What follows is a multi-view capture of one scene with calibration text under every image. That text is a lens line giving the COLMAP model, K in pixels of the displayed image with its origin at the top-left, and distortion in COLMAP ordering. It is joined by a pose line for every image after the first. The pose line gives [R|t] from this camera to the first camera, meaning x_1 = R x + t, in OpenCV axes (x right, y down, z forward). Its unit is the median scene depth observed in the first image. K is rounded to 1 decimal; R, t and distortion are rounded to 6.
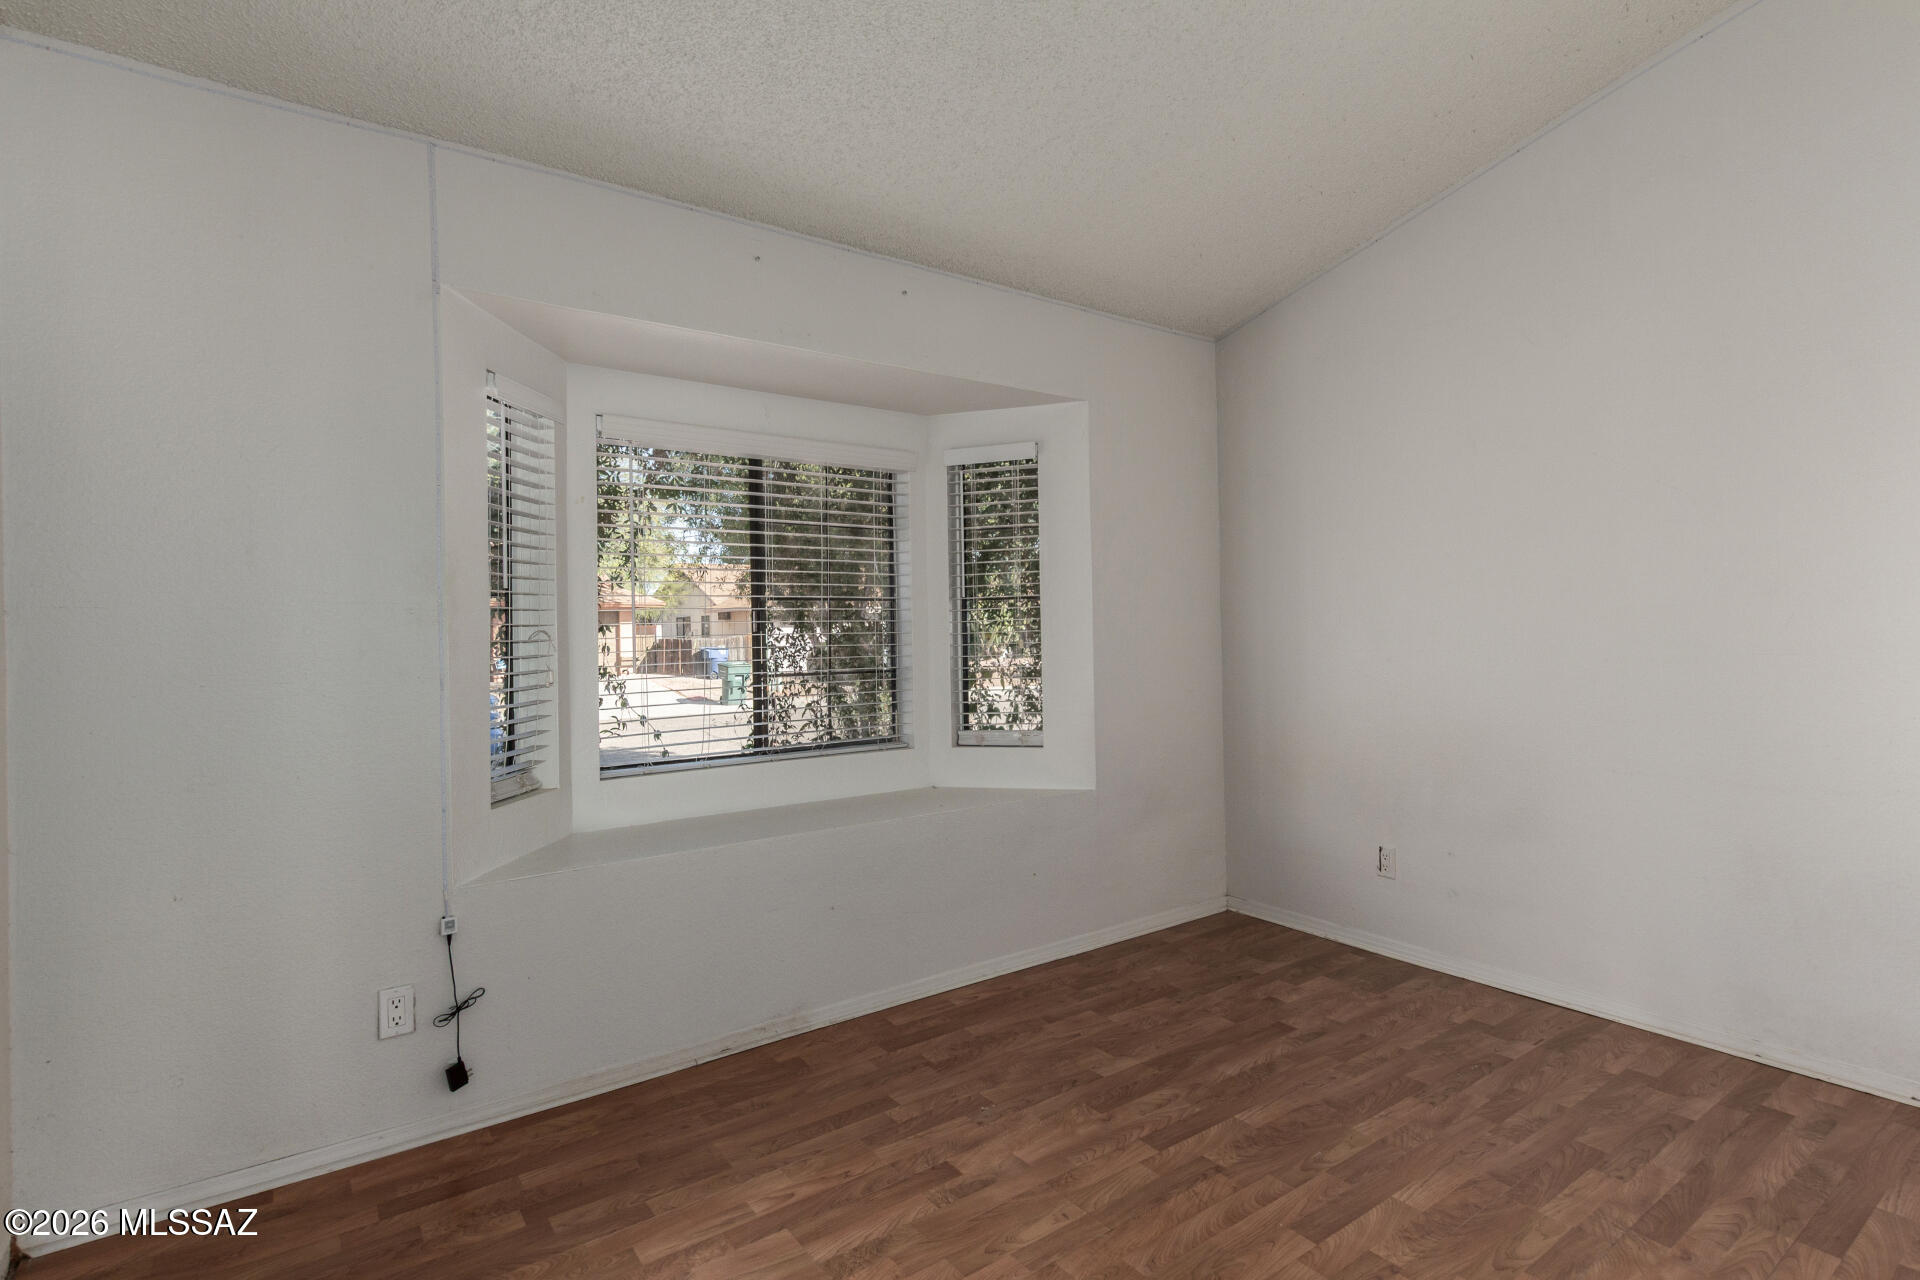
lens RADIAL K [[988.6, 0, 954.6], [0, 988.6, 592.6], [0, 0, 1]] dist [-0.001432, -0.000391]
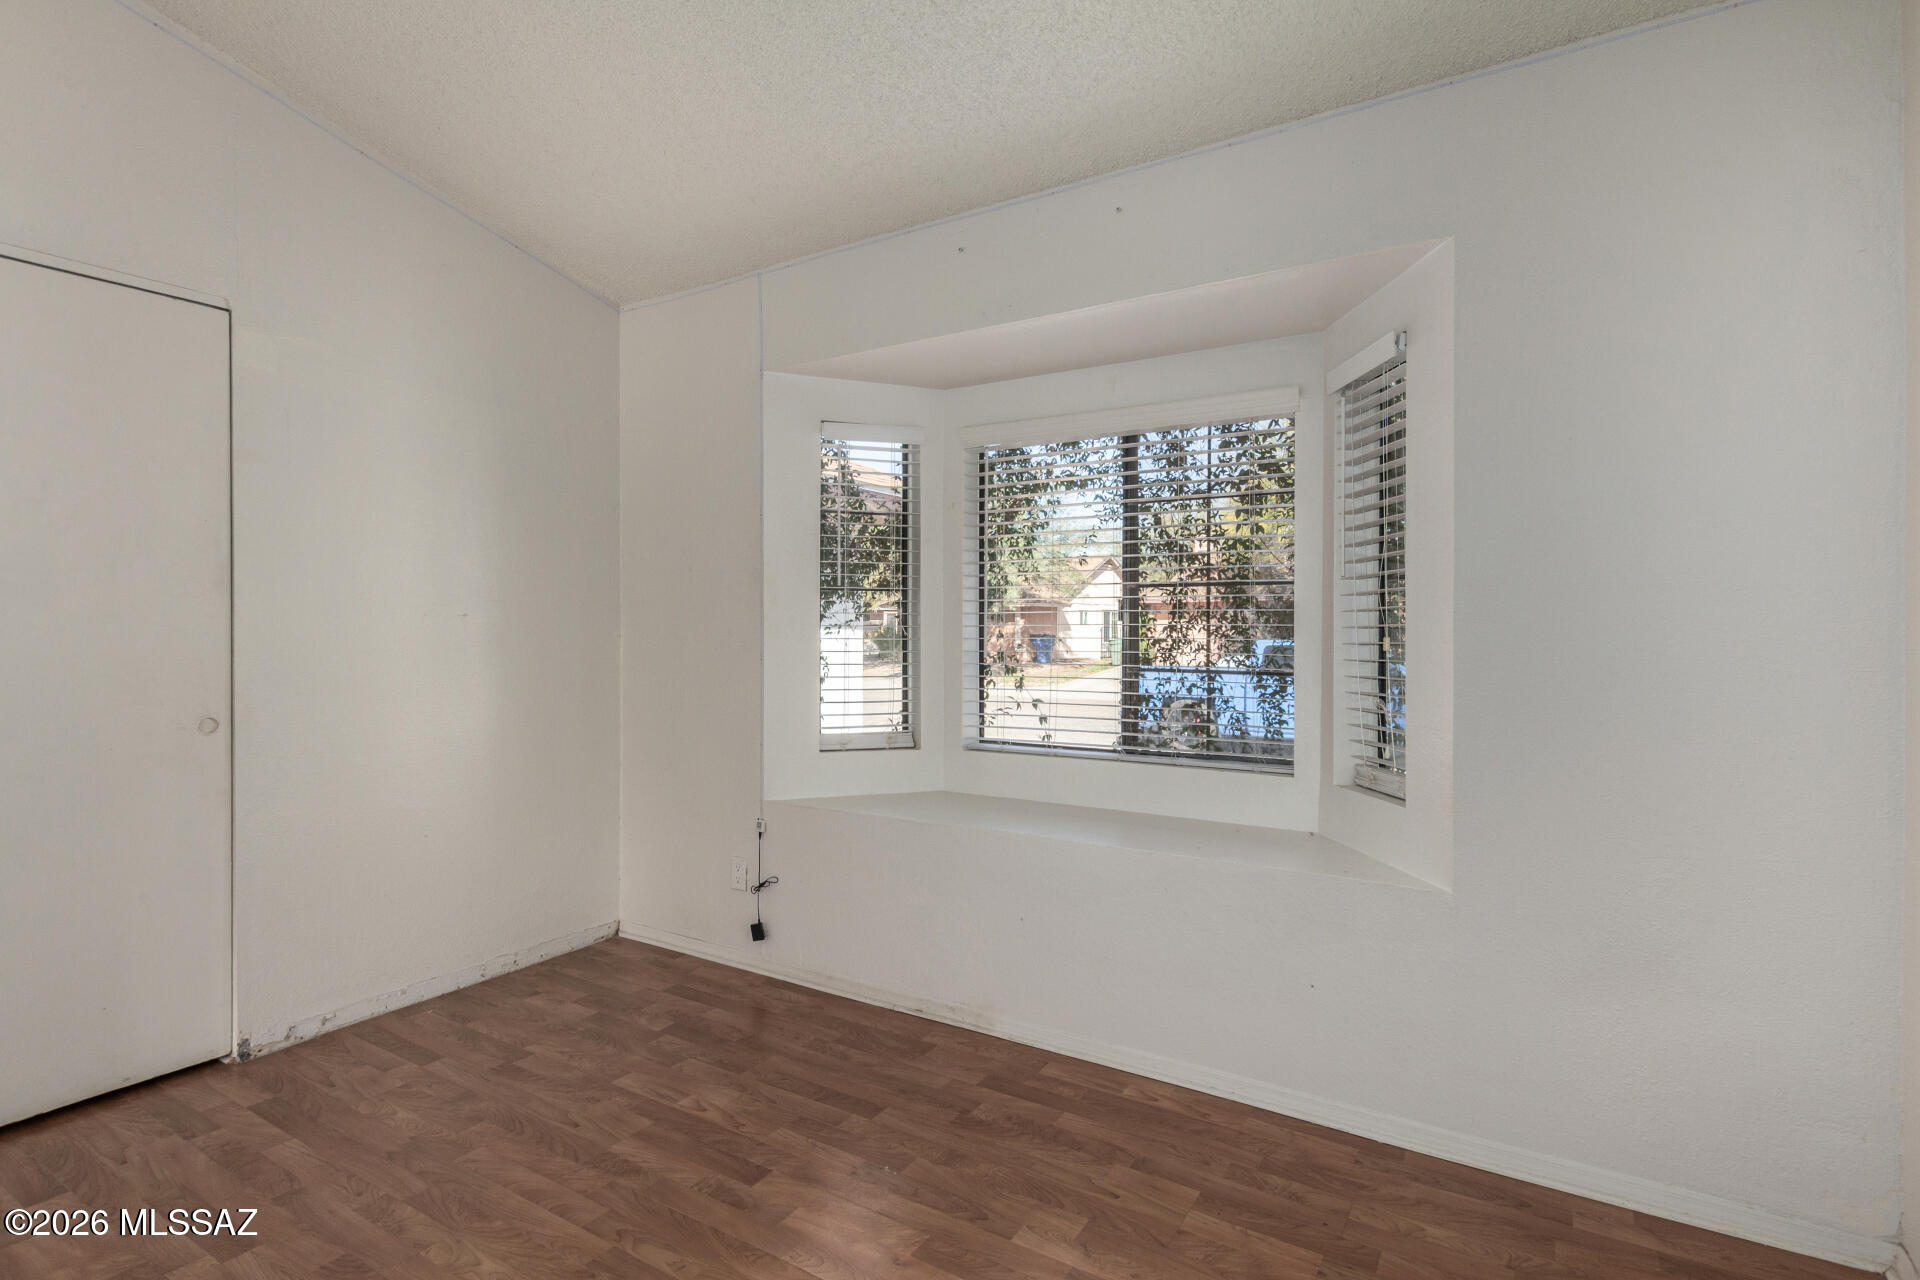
lens RADIAL K [[943.0, 0, 987.8], [0, 943.0, 644.6], [0, 0, 1]] dist [0.002039, -0.000400]
pose [[0.370253, 0.032277, -0.928370, 0.718959], [0.019661, 0.998900, 0.042570, 0.027682], [0.928723, -0.034014, 0.369211, 0.701558]]
